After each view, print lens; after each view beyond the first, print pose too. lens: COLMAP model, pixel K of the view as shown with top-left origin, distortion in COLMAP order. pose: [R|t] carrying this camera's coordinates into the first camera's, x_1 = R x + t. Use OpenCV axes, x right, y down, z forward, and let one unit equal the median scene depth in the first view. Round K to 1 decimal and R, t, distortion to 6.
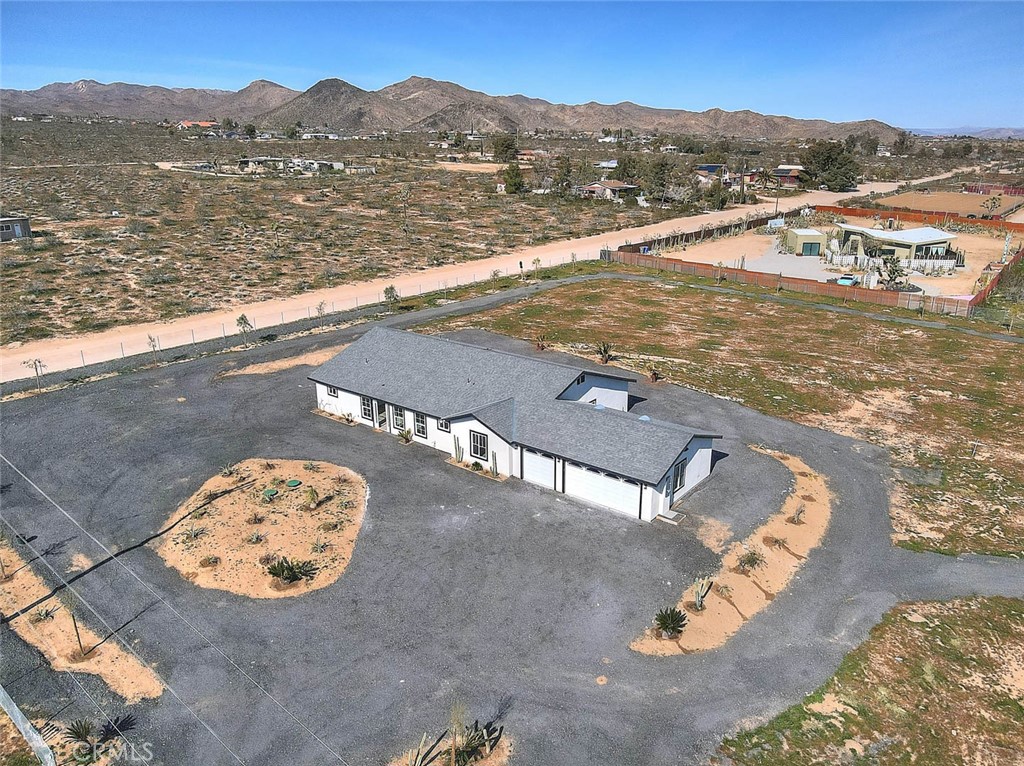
lens RADIAL K [[752.7, 0, 512.1], [0, 752.7, 381.5], [0, 0, 1]] dist [-0.002877, 0.032346]
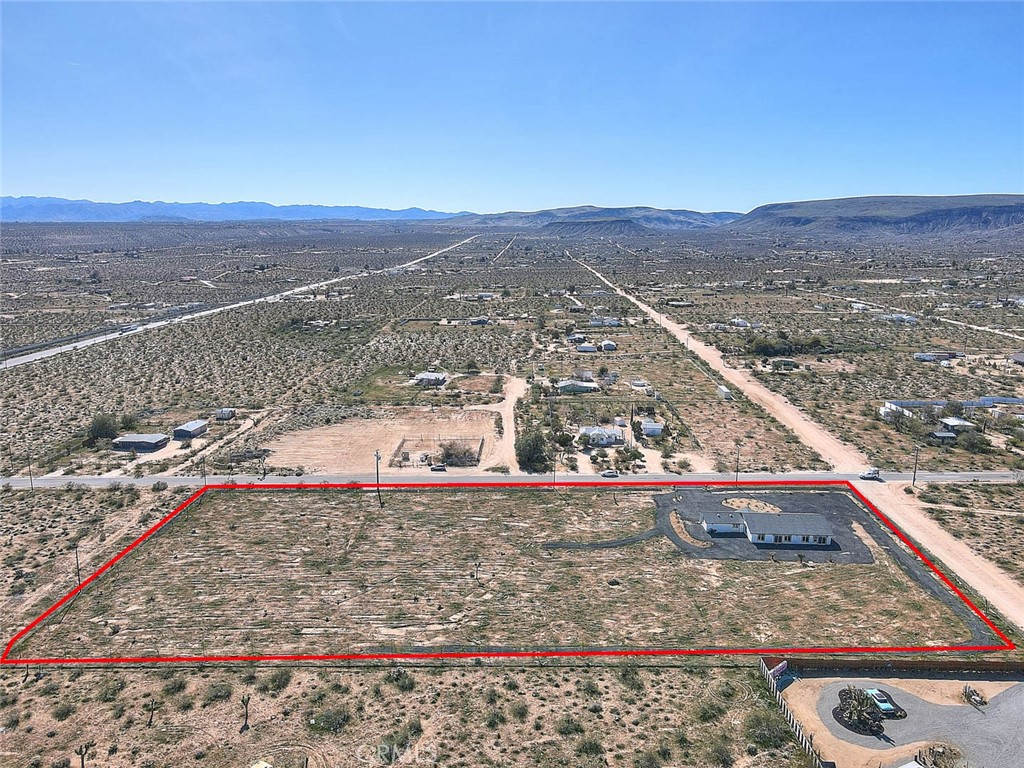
lens RADIAL K [[779.8, 0, 512.0], [0, 779.8, 384.0], [0, 0, 1]] dist [-0.001012, 0.030493]
pose [[-0.787985, 0.116841, -0.604506, 2.673717], [-0.205545, 0.875578, 0.437167, -1.662822], [0.580371, 0.468734, -0.665927, 2.119165]]
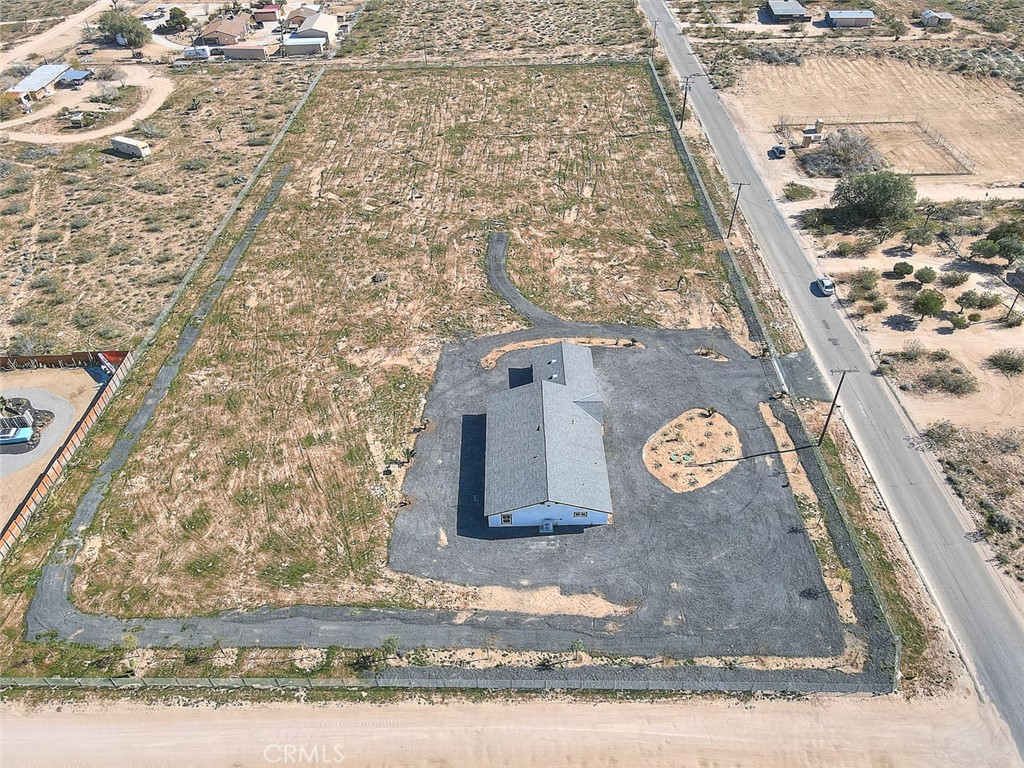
lens RADIAL K [[752.7, 0, 512.1], [0, 752.7, 382.5], [0, 0, 1]] dist [-0.002877, 0.032346]
pose [[-0.632587, -0.495373, 0.595348, -0.832240], [0.269650, 0.579731, 0.768896, -1.246544], [-0.726032, 0.646929, -0.233153, 1.217299]]
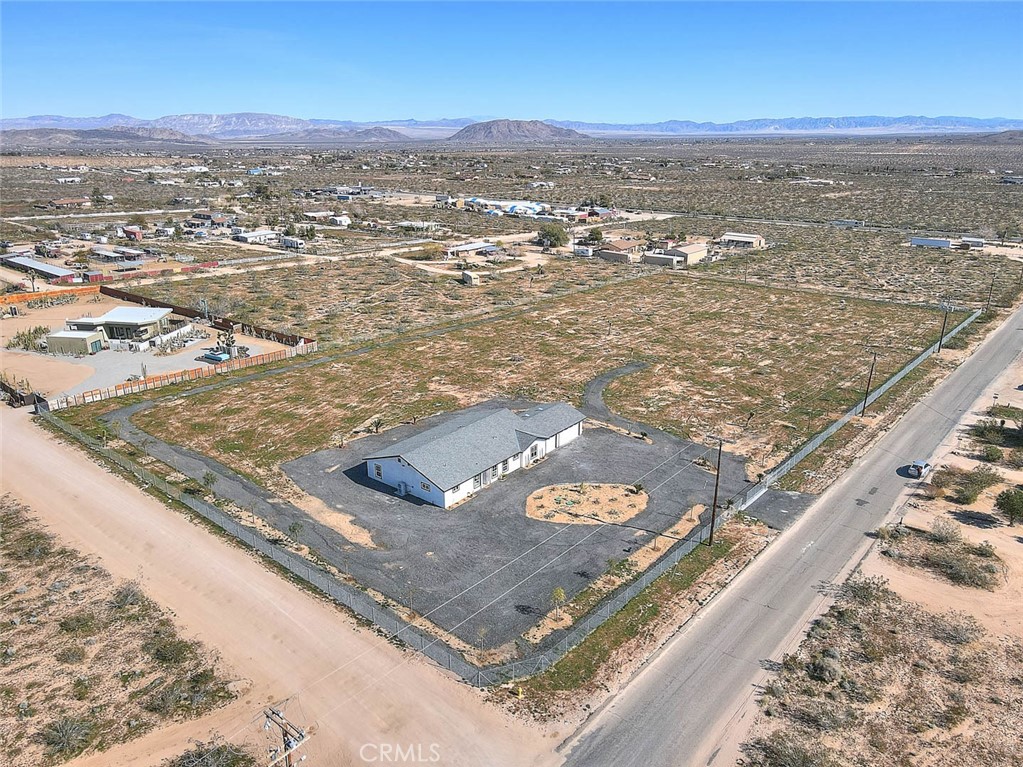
lens RADIAL K [[752.0, 0, 511.6], [0, 752.0, 382.0], [0, 0, 1]] dist [-0.002877, 0.032346]
pose [[0.003492, -0.321973, 0.946742, -1.516230], [0.319165, 0.897591, 0.304080, -0.577265], [-0.947693, 0.301105, 0.105897, 0.588333]]
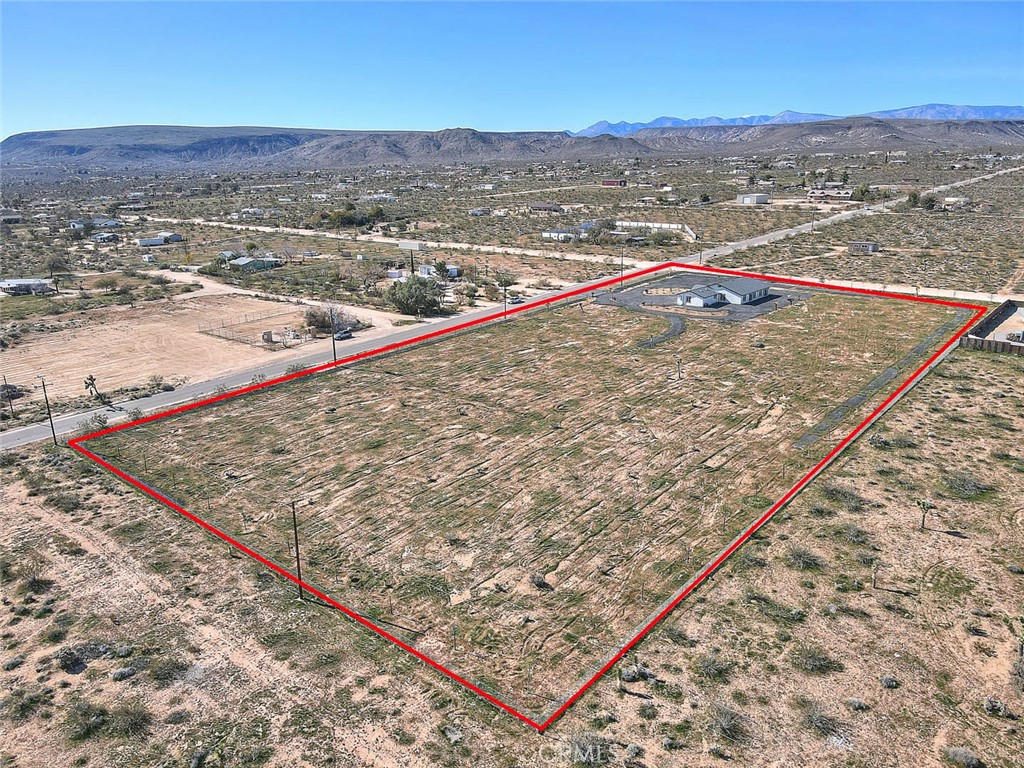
lens RADIAL K [[752.7, 0, 512.1], [0, 752.7, 382.5], [0, 0, 1]] dist [-0.002877, 0.032346]
pose [[-0.018377, 0.283851, -0.958692, 3.354580], [-0.308693, 0.910398, 0.275469, -0.244260], [0.950984, 0.301004, 0.070892, -0.152771]]
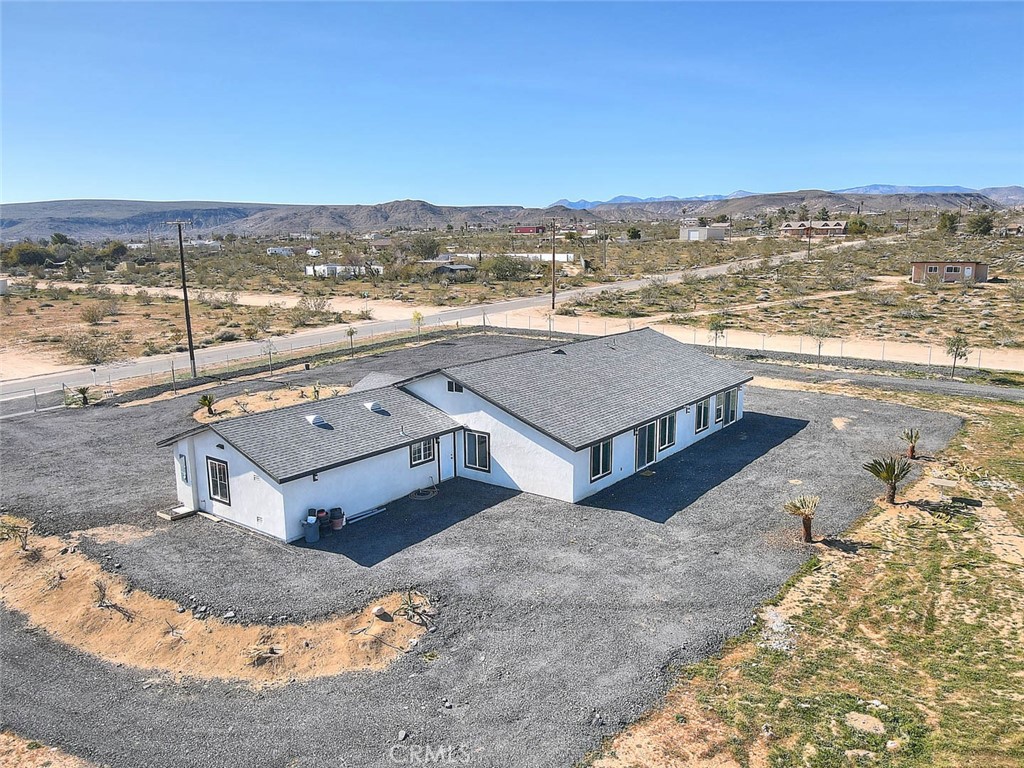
lens RADIAL K [[752.7, 0, 512.1], [0, 752.7, 382.5], [0, 0, 1]] dist [-0.002877, 0.032346]
pose [[0.027228, 0.188959, -0.981607, 0.615642], [-0.306278, 0.936321, 0.171746, -0.112050], [0.951553, 0.295969, 0.083368, 0.806048]]
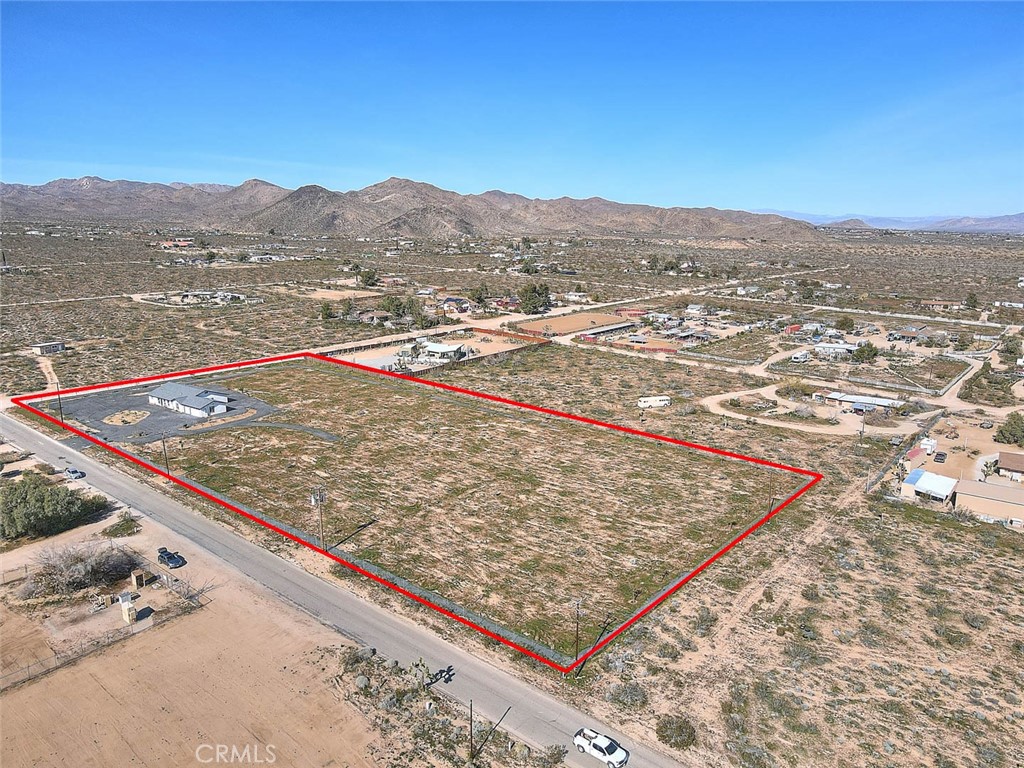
lens RADIAL K [[757.9, 0, 512.5], [0, 757.9, 357.8], [0, 0, 1]] dist [-0.008252, 0.050451]
pose [[0.999923, -0.002869, 0.012063, 1.454005], [0.004515, 0.990320, -0.138730, 0.333203], [-0.011548, 0.138774, 0.990257, -2.711768]]
